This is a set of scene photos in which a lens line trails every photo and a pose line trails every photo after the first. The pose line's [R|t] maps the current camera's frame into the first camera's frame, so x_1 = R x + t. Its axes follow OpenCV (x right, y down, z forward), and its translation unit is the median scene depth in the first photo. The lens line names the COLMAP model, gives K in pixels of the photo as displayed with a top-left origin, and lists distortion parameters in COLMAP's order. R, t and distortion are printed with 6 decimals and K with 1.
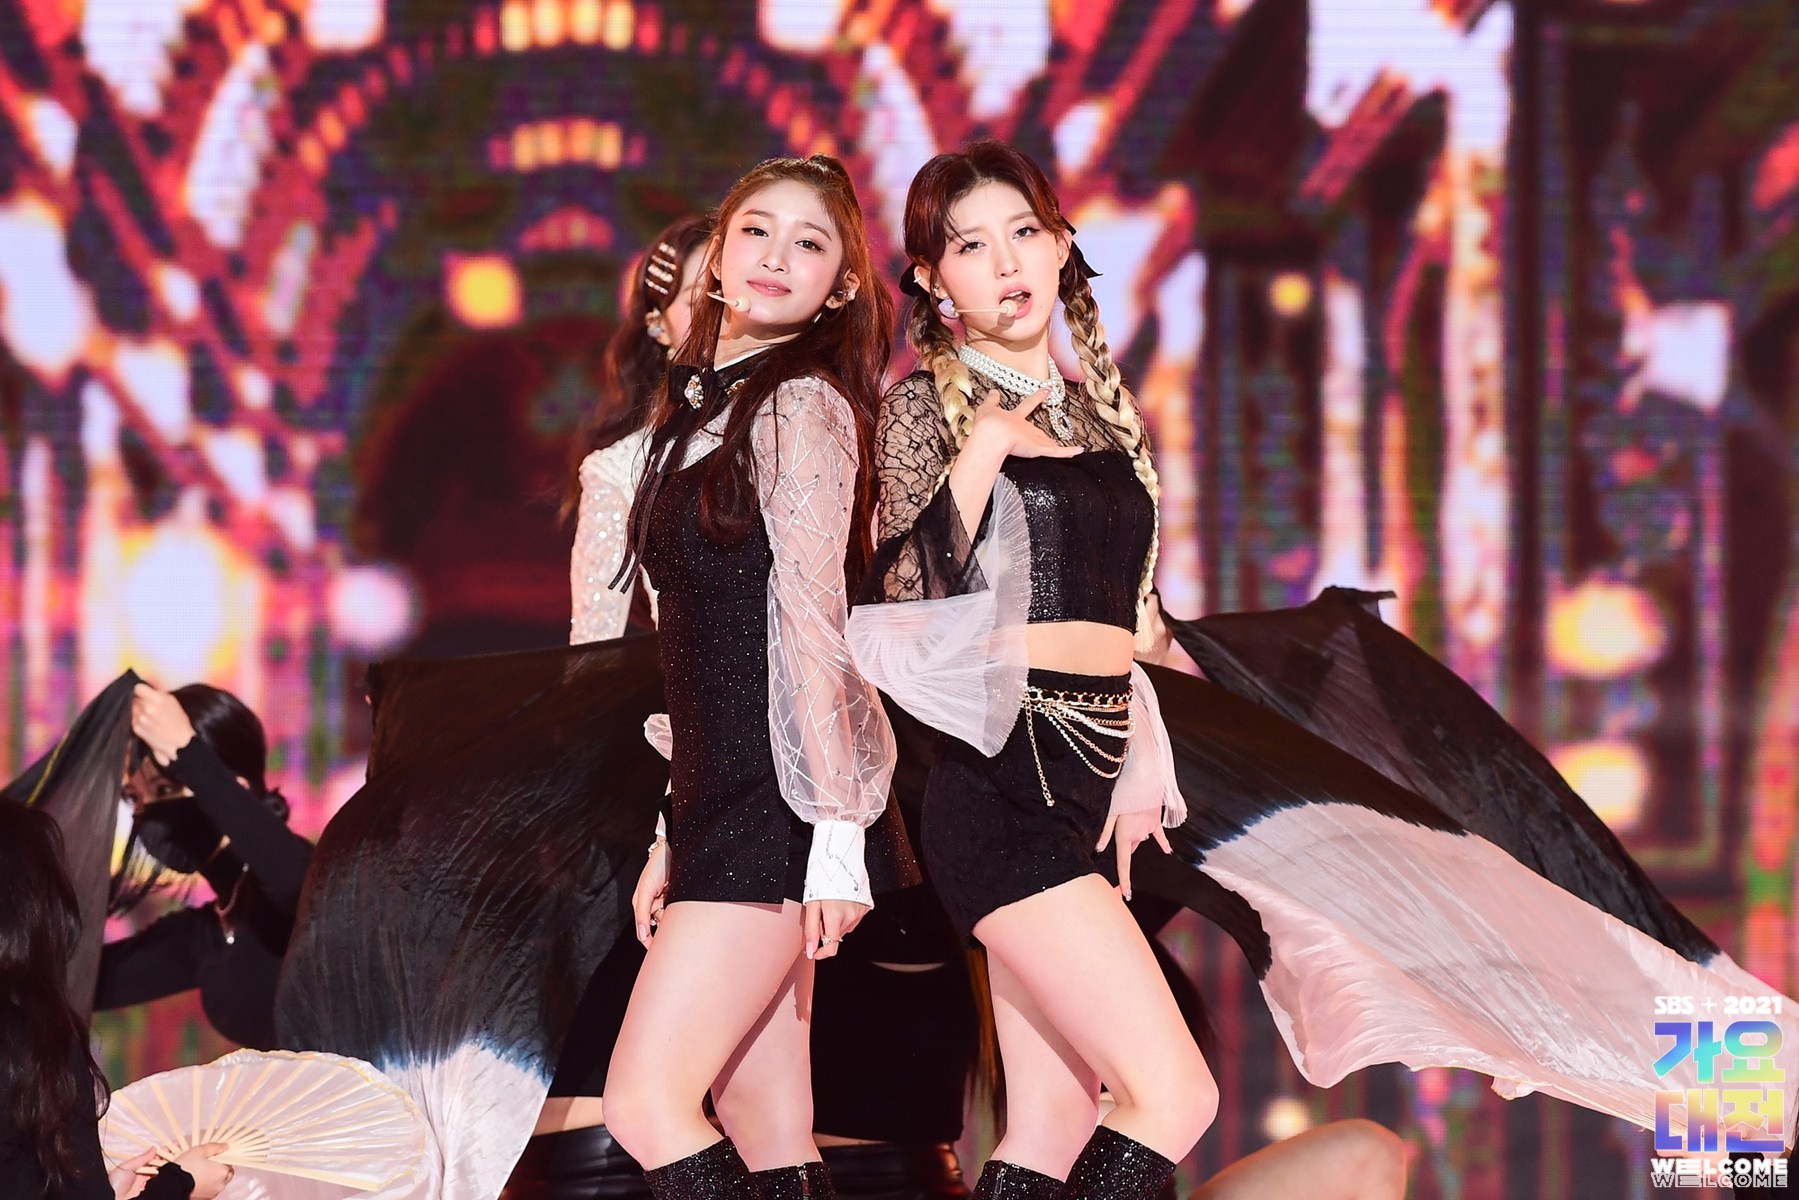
lens RADIAL K [[10408.6, 0, 899.5], [0, 10408.6, 600.0], [0, 0, 1]] dist [0.003123, 3.330110]
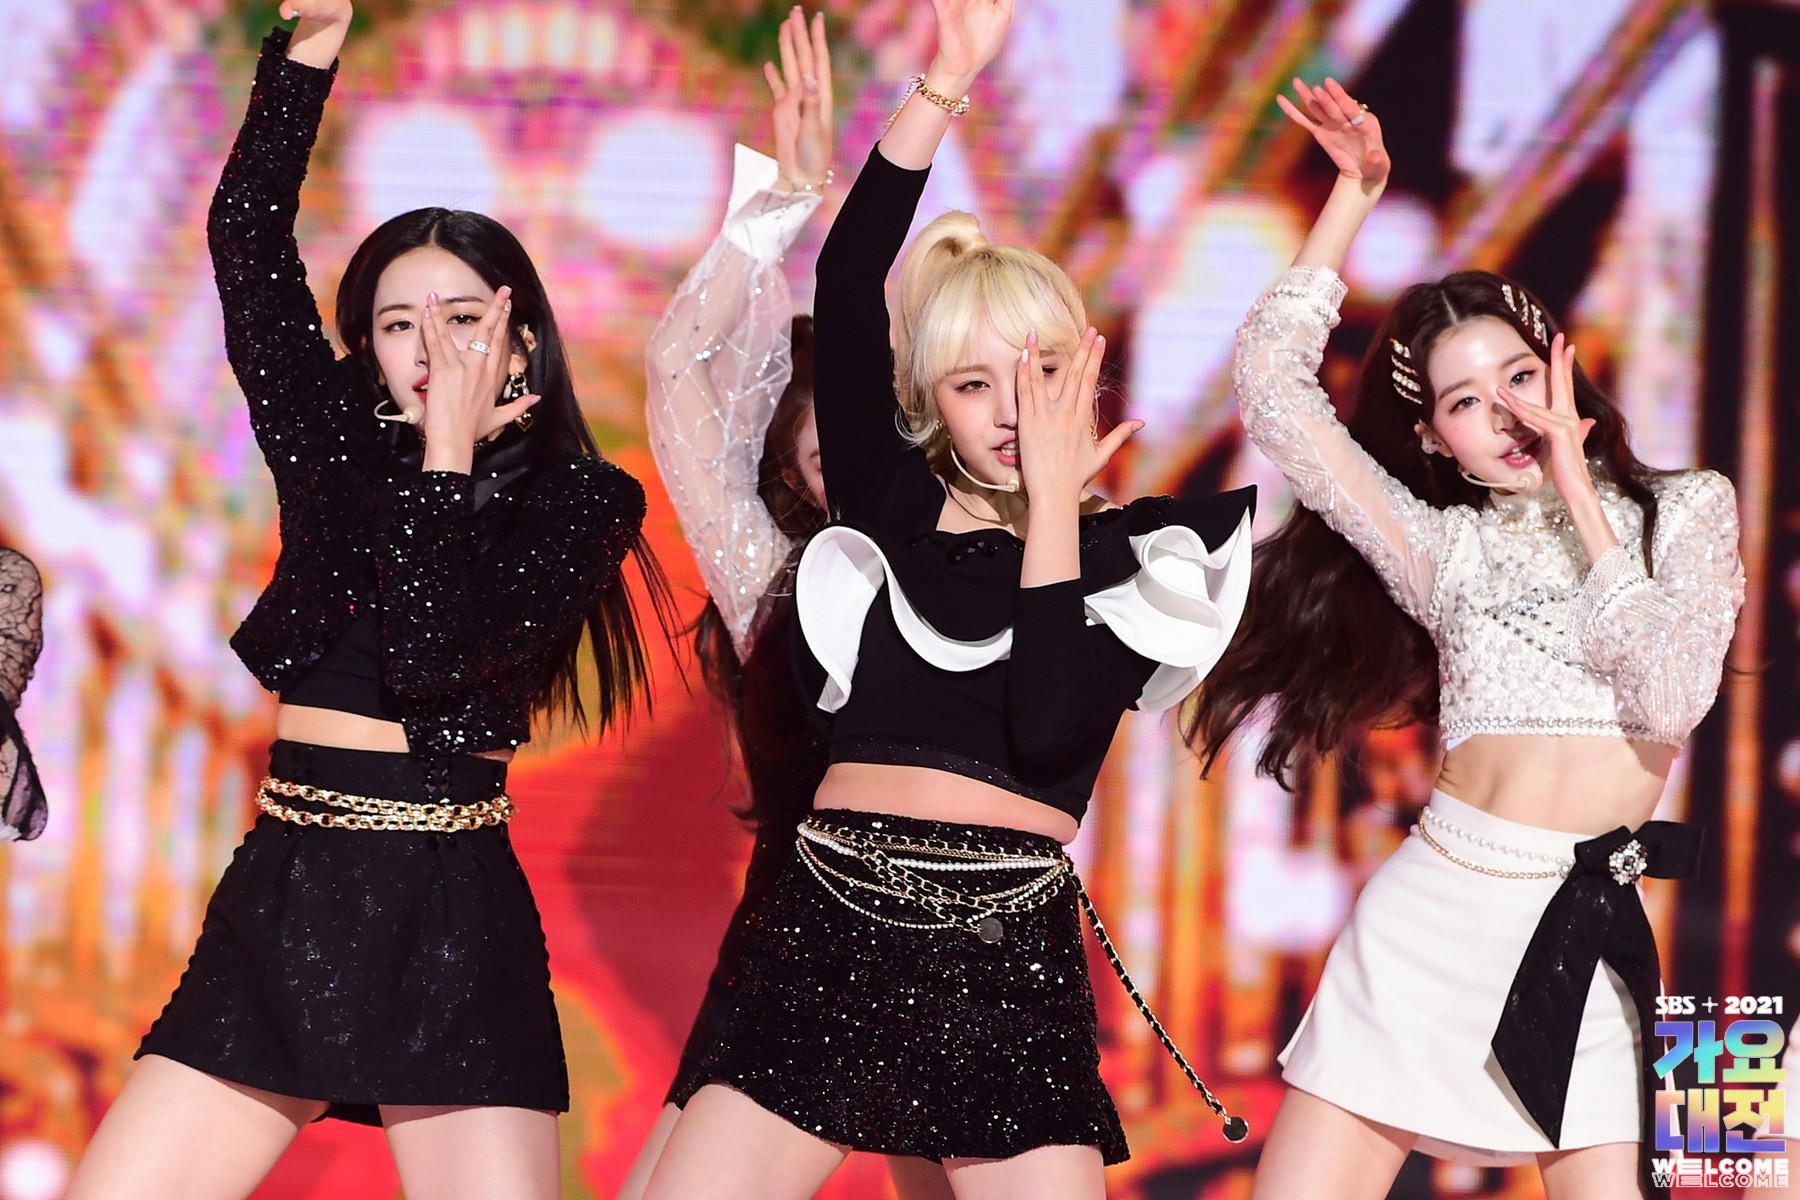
lens RADIAL K [[10414.4, 0, 900.0], [0, 10414.4, 600.0], [0, 0, 1]] dist [0.003123, 3.330110]
pose [[0.999214, 0.039331, 0.004958, -0.006053], [-0.039235, 0.999066, -0.018076, 0.003059], [-0.005665, 0.017867, 0.999824, 0.186990]]
